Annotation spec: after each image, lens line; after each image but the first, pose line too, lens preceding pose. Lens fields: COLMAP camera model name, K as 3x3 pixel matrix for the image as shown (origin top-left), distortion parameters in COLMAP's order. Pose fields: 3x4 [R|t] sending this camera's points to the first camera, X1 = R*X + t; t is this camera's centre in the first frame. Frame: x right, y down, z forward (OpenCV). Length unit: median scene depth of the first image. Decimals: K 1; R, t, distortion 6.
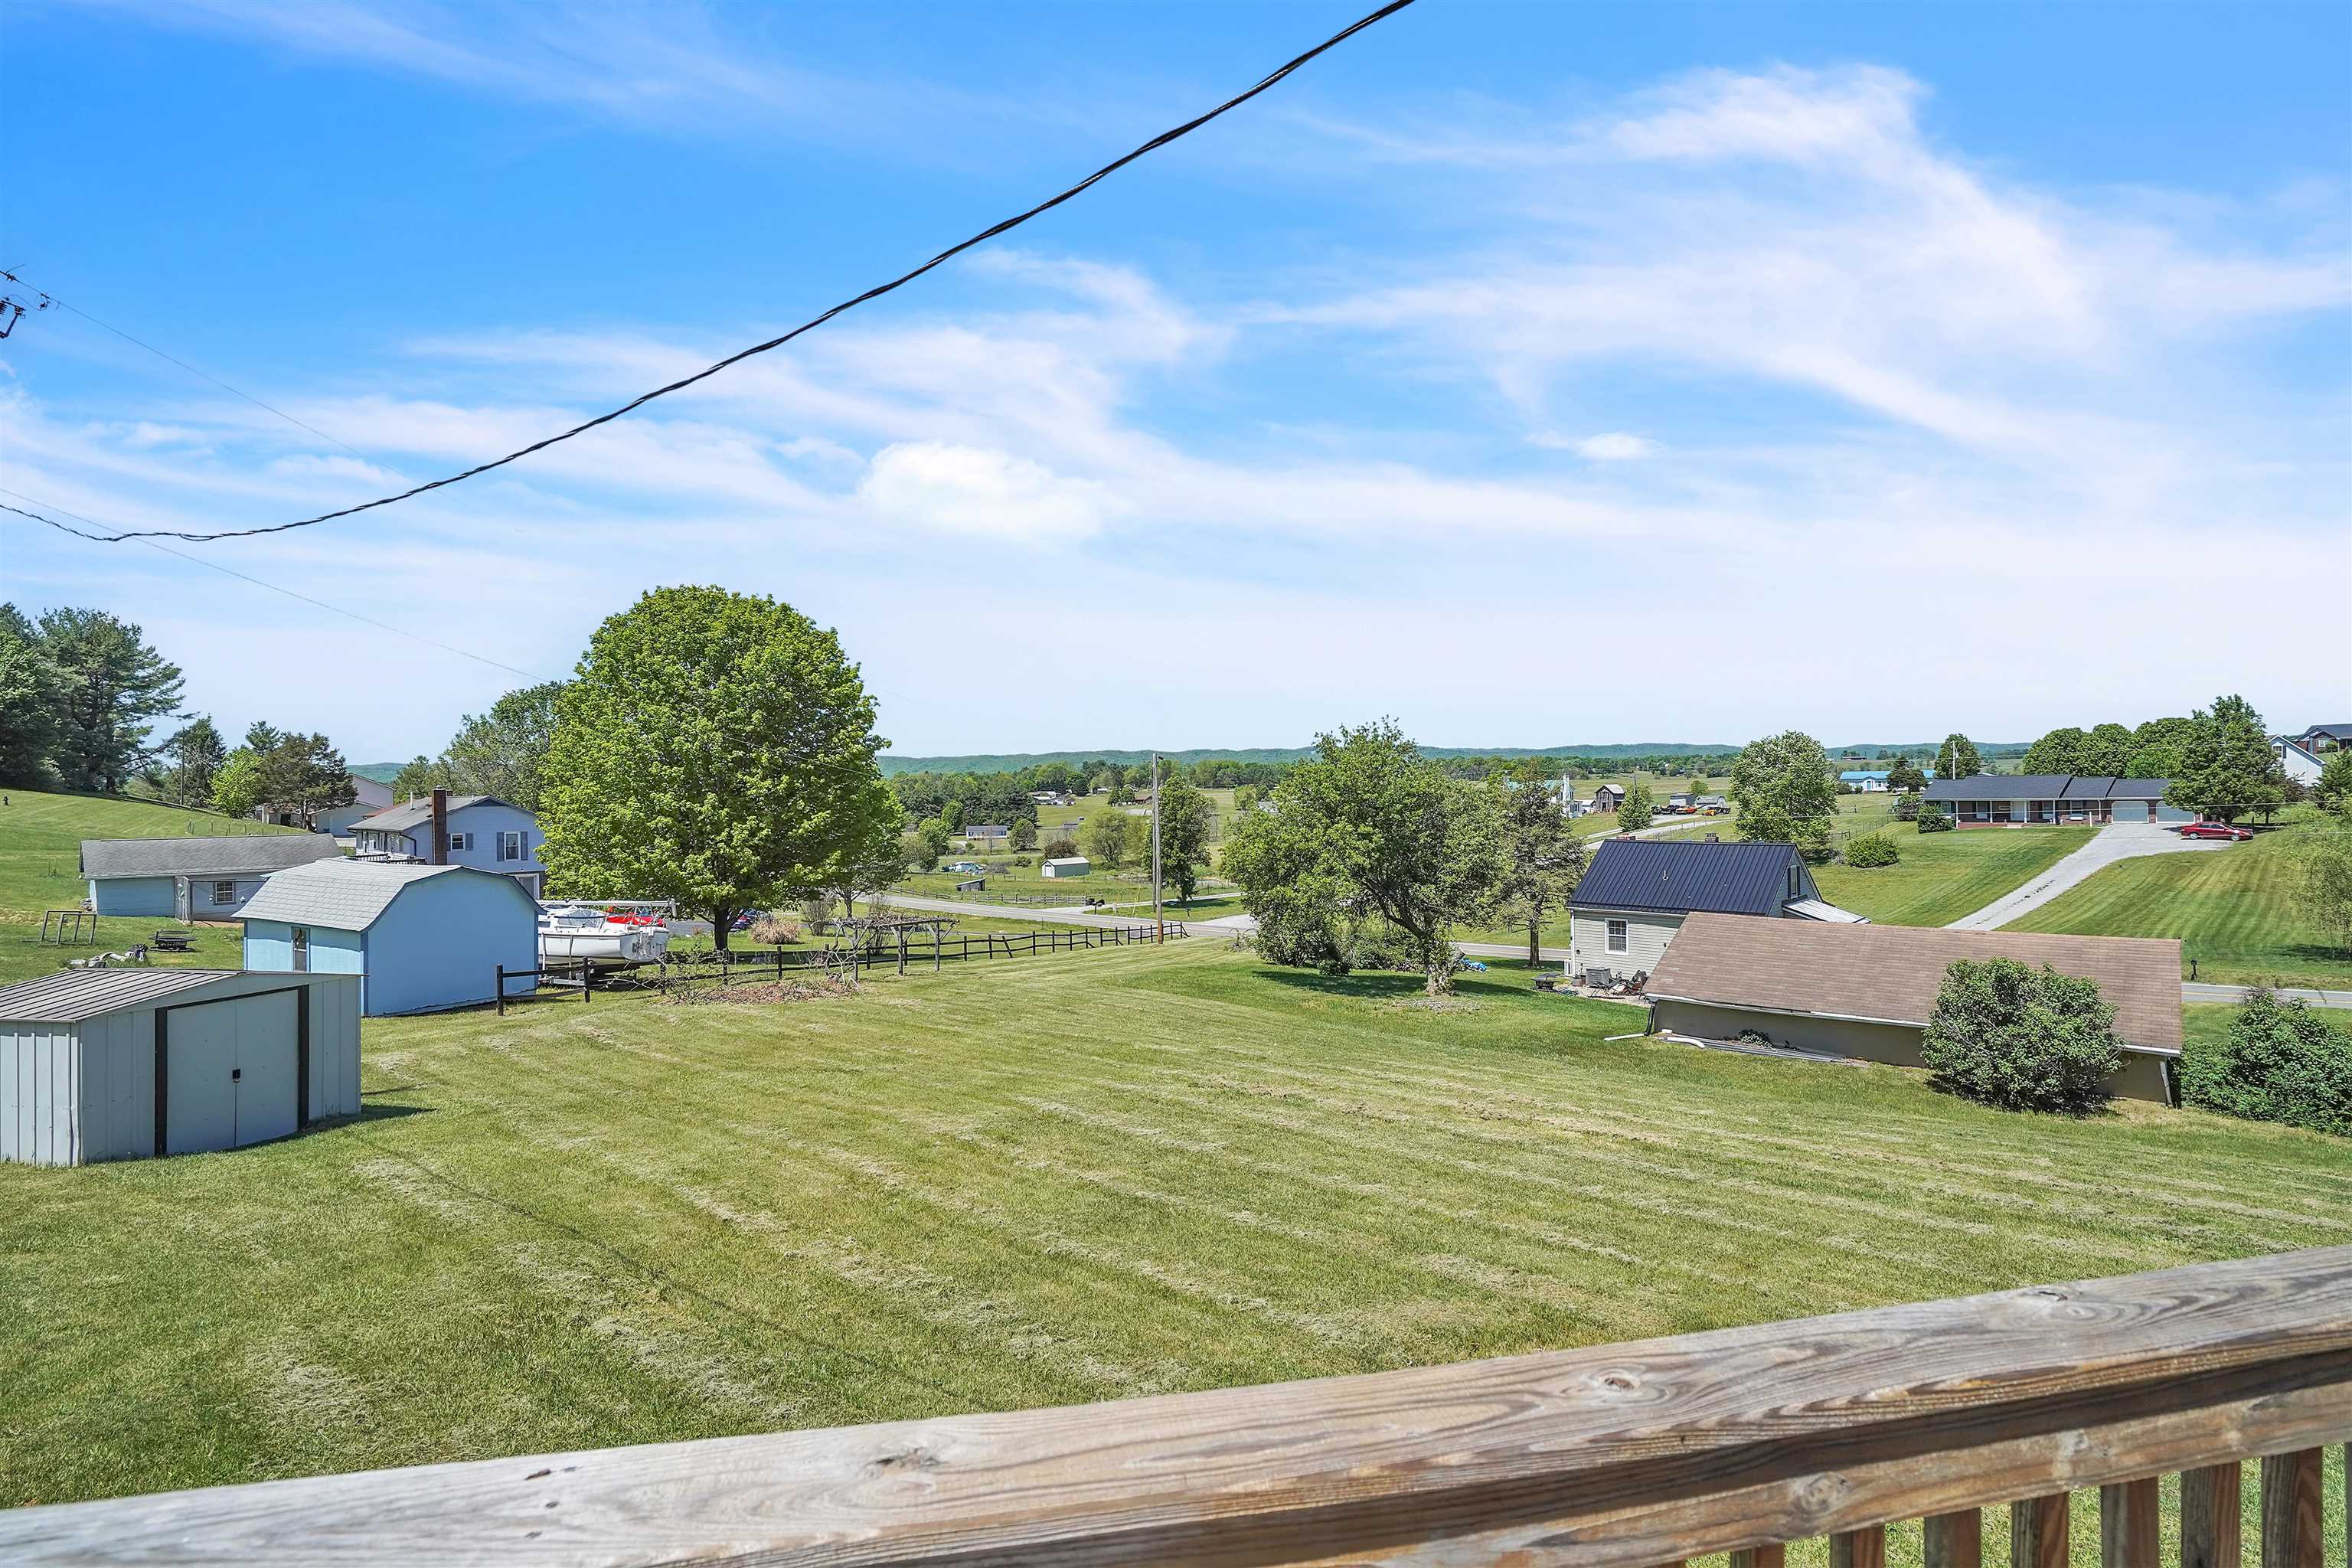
lens RADIAL K [[1097.7, 0, 1167.2], [0, 1097.7, 786.7], [0, 0, 1]] dist [-0.054878, 0.018886]
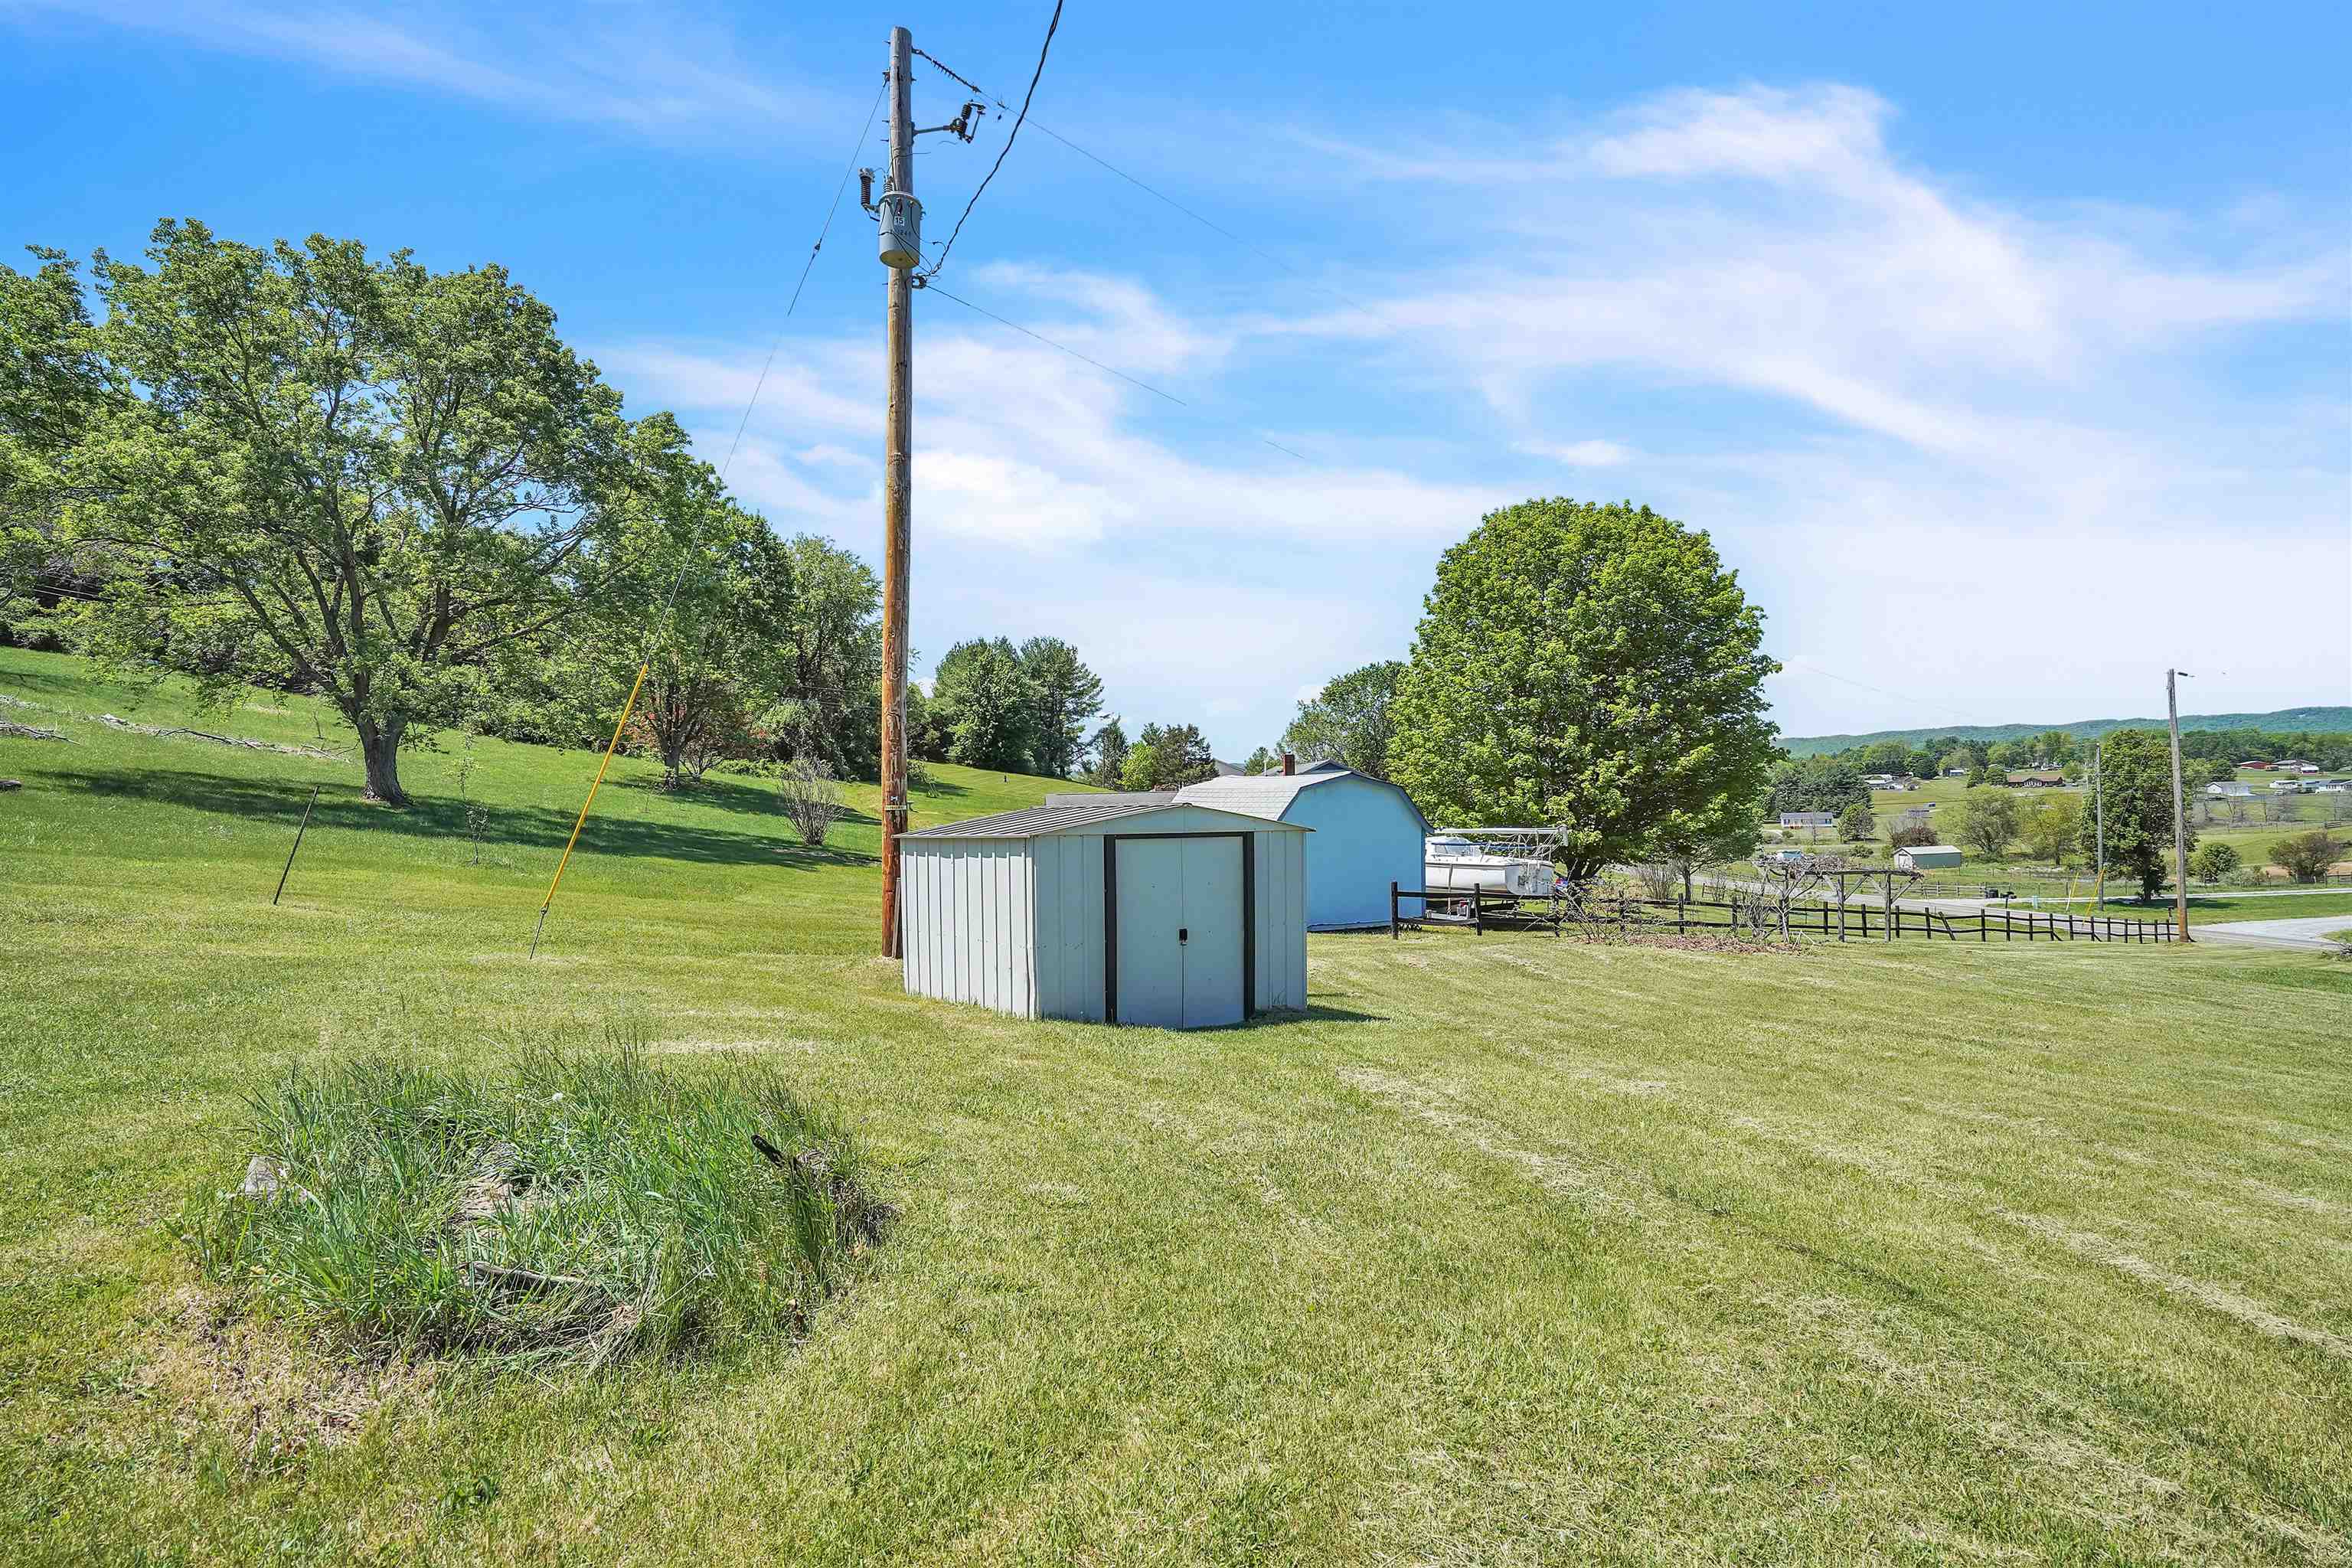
lens RADIAL K [[1097.7, 0, 1167.2], [0, 1097.7, 786.7], [0, 0, 1]] dist [-0.054878, 0.018886]
pose [[0.771481, -0.012365, -0.636132, -0.105229], [0.017668, 0.999842, 0.001992, 0.045050], [0.636007, -0.012776, 0.771577, 0.105574]]
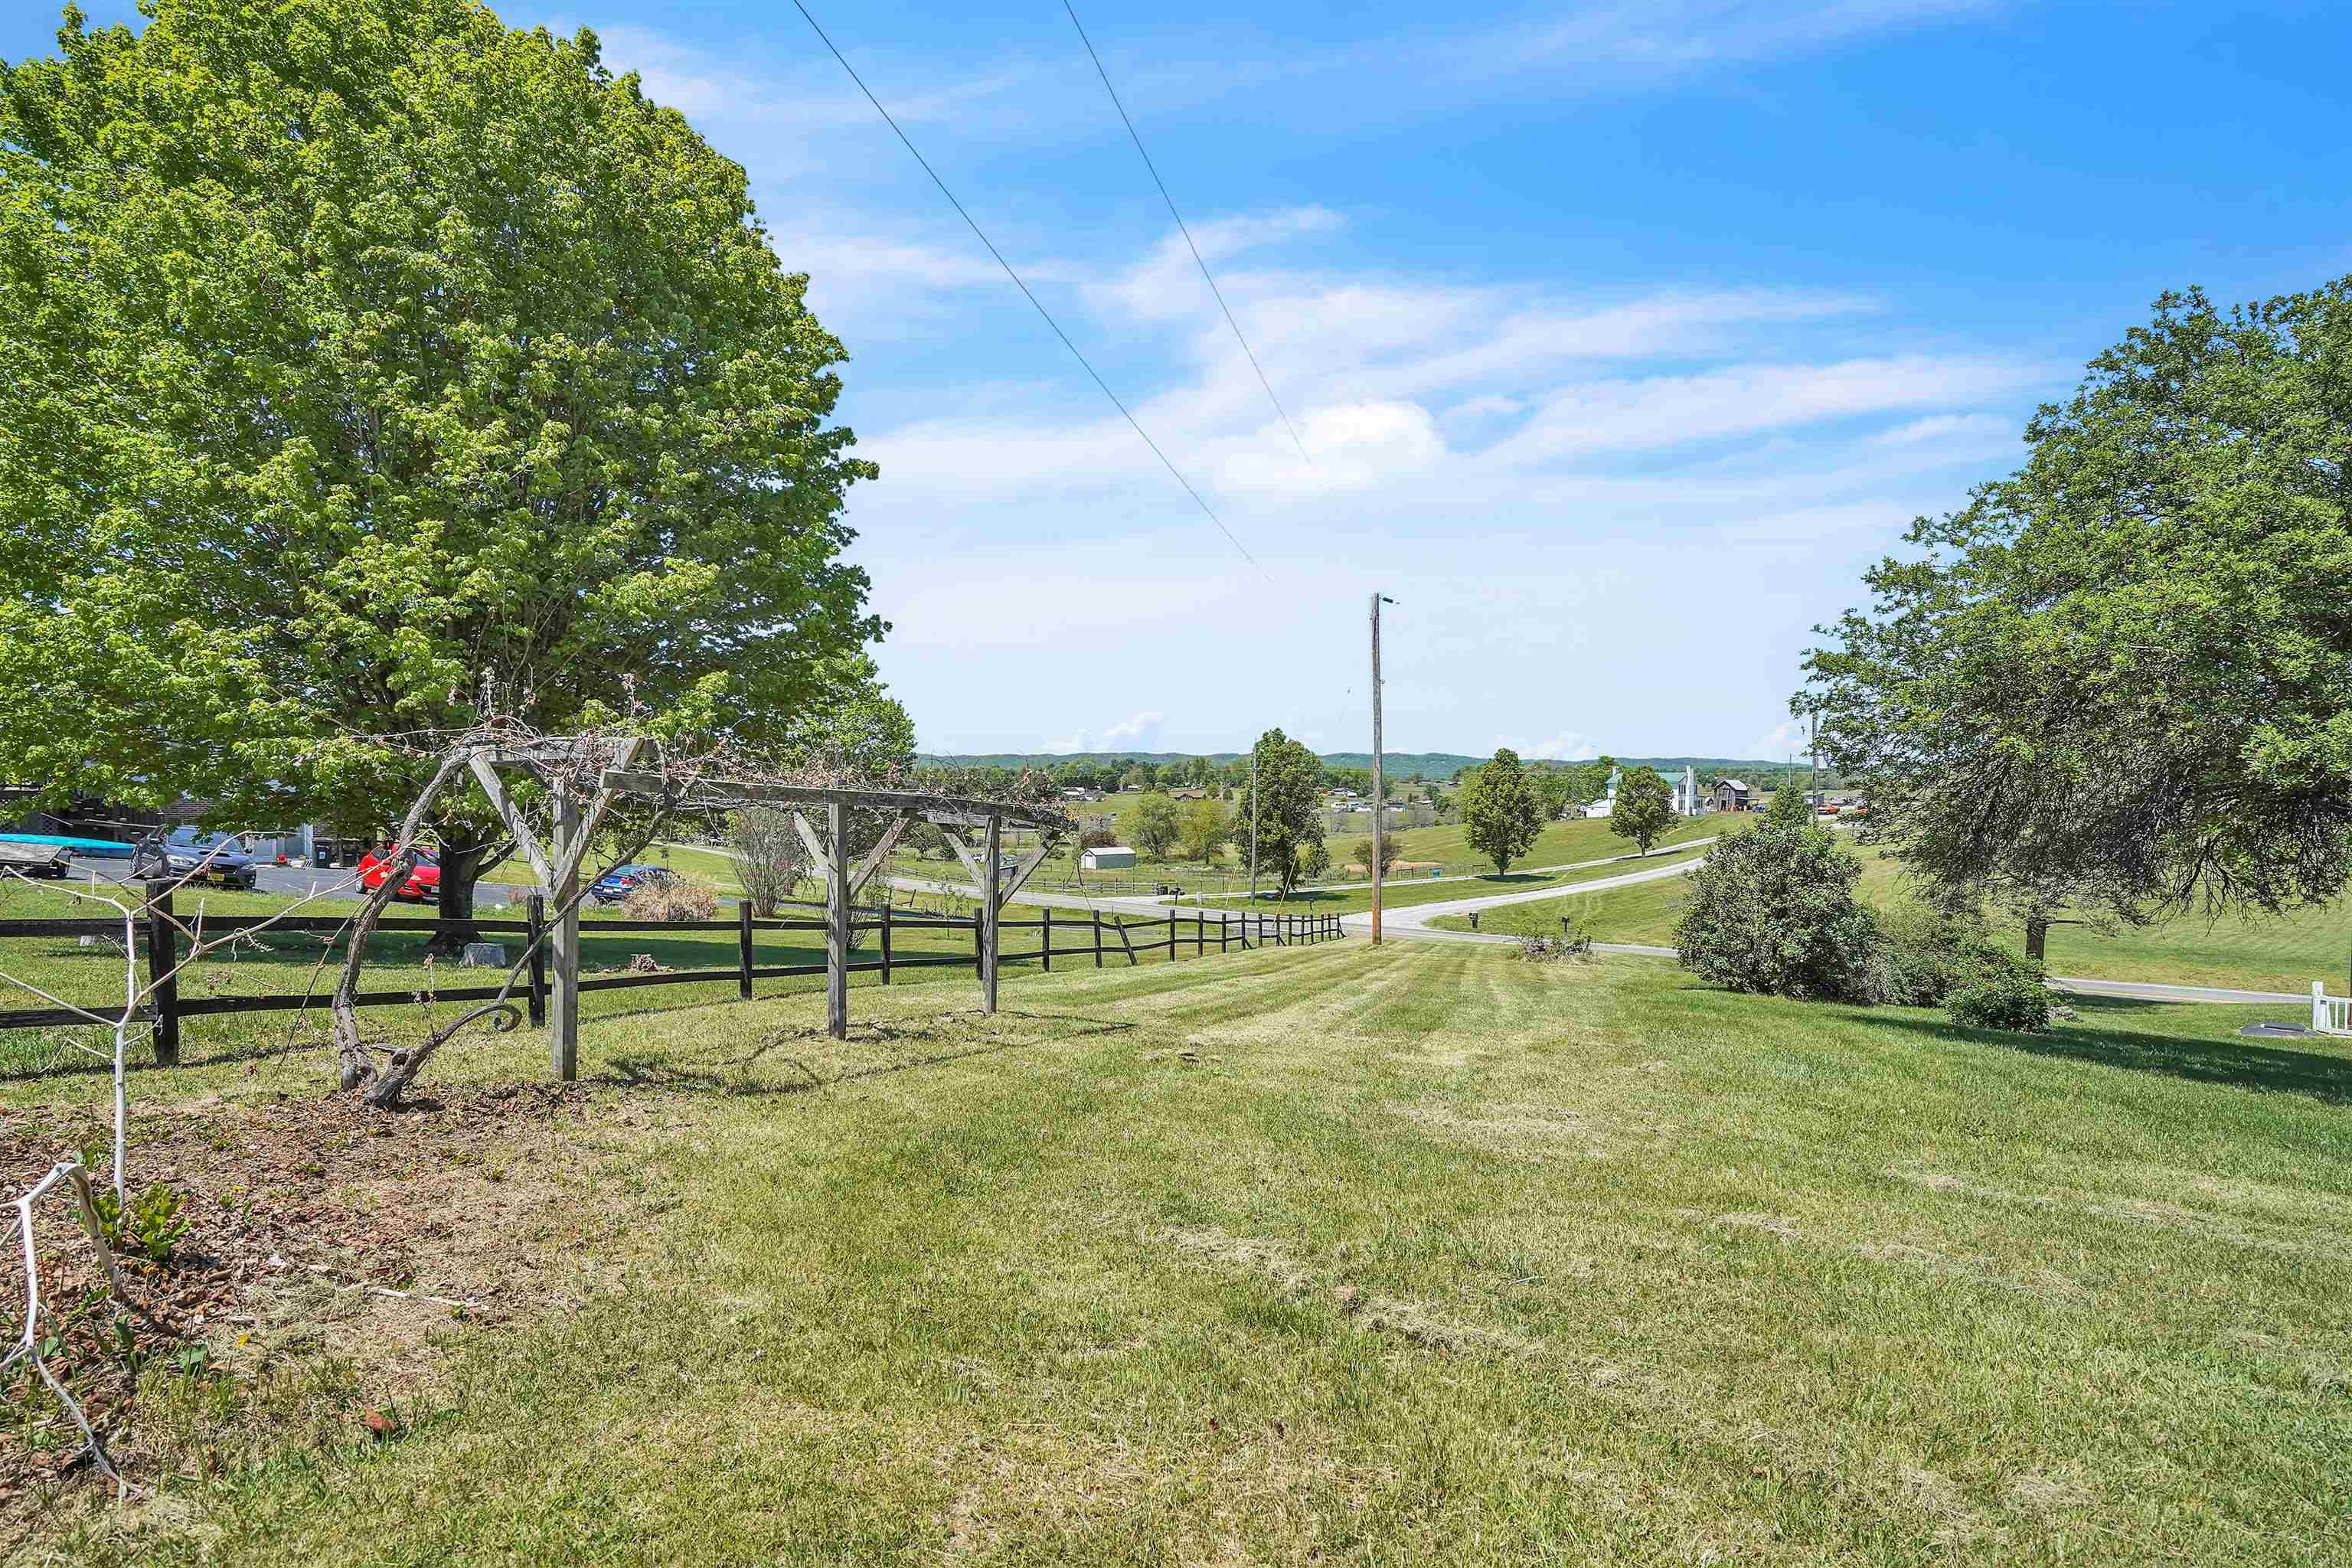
lens RADIAL K [[1118.6, 0, 1176.0], [0, 1118.6, 784.0], [0, 0, 1]] dist [-0.000526, -0.000100]
pose [[0.999654, 0.021335, -0.015417, -0.139348], [-0.021426, 0.999754, -0.005791, 0.097352], [0.015290, 0.006119, 0.999864, 0.626603]]
